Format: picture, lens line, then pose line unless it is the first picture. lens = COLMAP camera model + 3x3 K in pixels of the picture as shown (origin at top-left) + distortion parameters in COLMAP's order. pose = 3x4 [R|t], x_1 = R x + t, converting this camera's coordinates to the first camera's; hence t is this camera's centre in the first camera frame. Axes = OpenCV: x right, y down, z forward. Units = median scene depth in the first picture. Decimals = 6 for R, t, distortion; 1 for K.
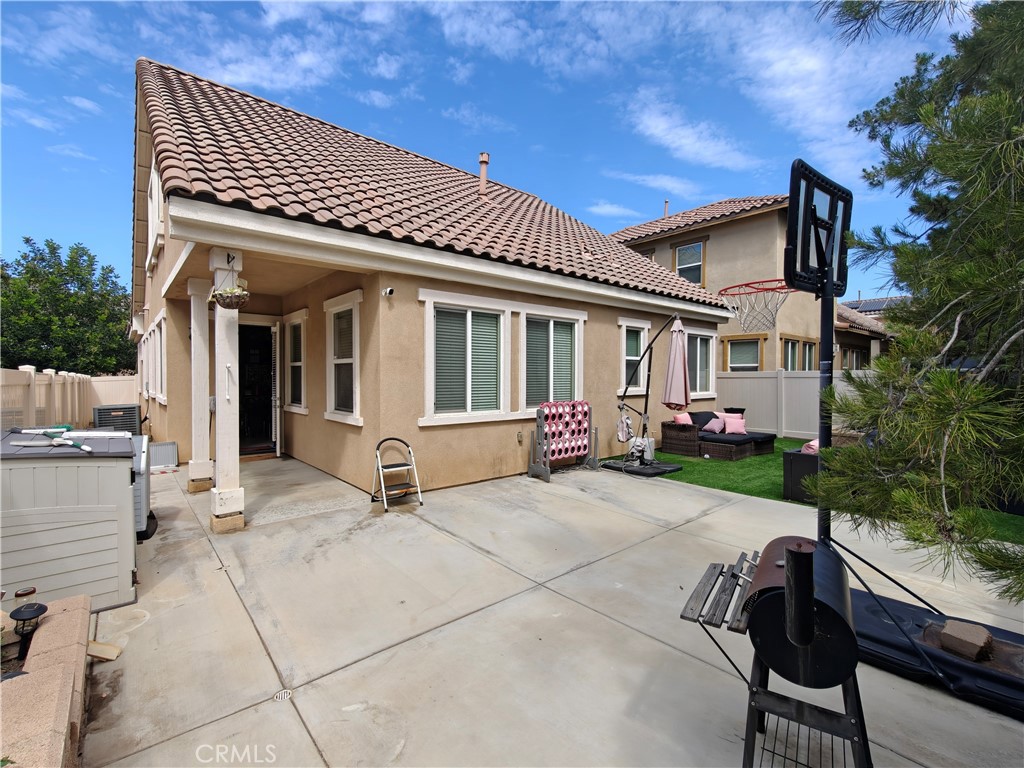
lens RADIAL K [[457.1, 0, 511.0], [0, 457.1, 379.1], [0, 0, 1]] dist [-0.003967, -0.000006]
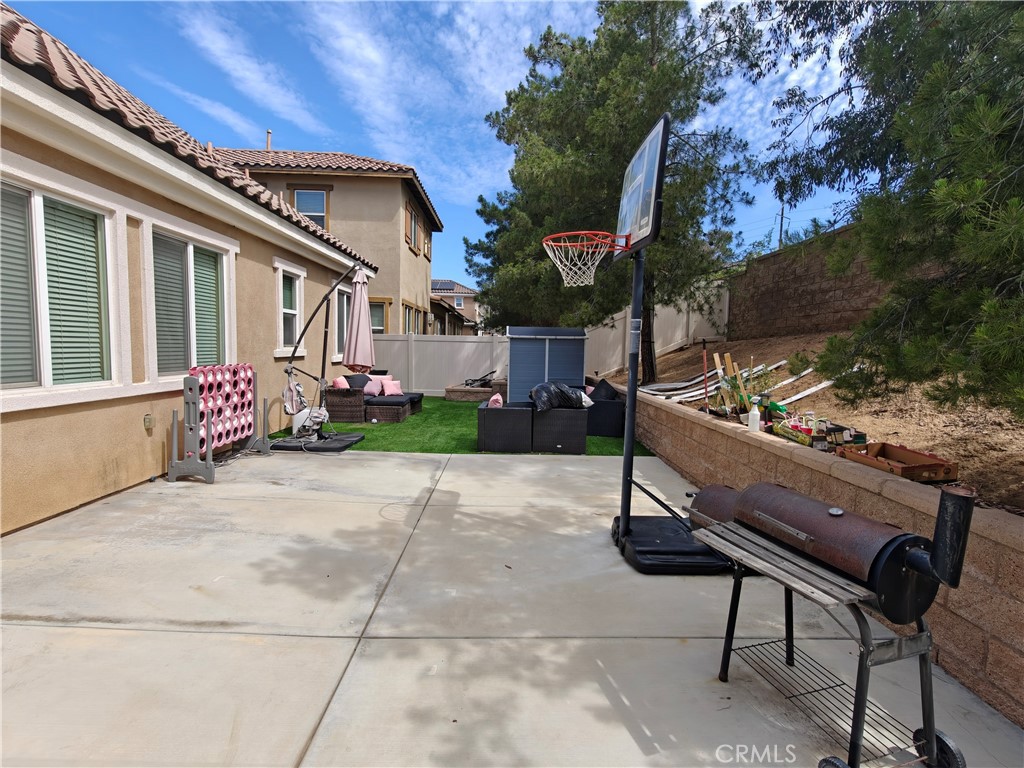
lens RADIAL K [[457.1, 0, 511.0], [0, 457.1, 379.1], [0, 0, 1]] dist [-0.003967, -0.000006]
pose [[0.636266, -0.038878, 0.770490, -0.138392], [-0.021196, 0.997471, 0.067834, 0.013468], [-0.771179, -0.059492, 0.633833, 0.207974]]
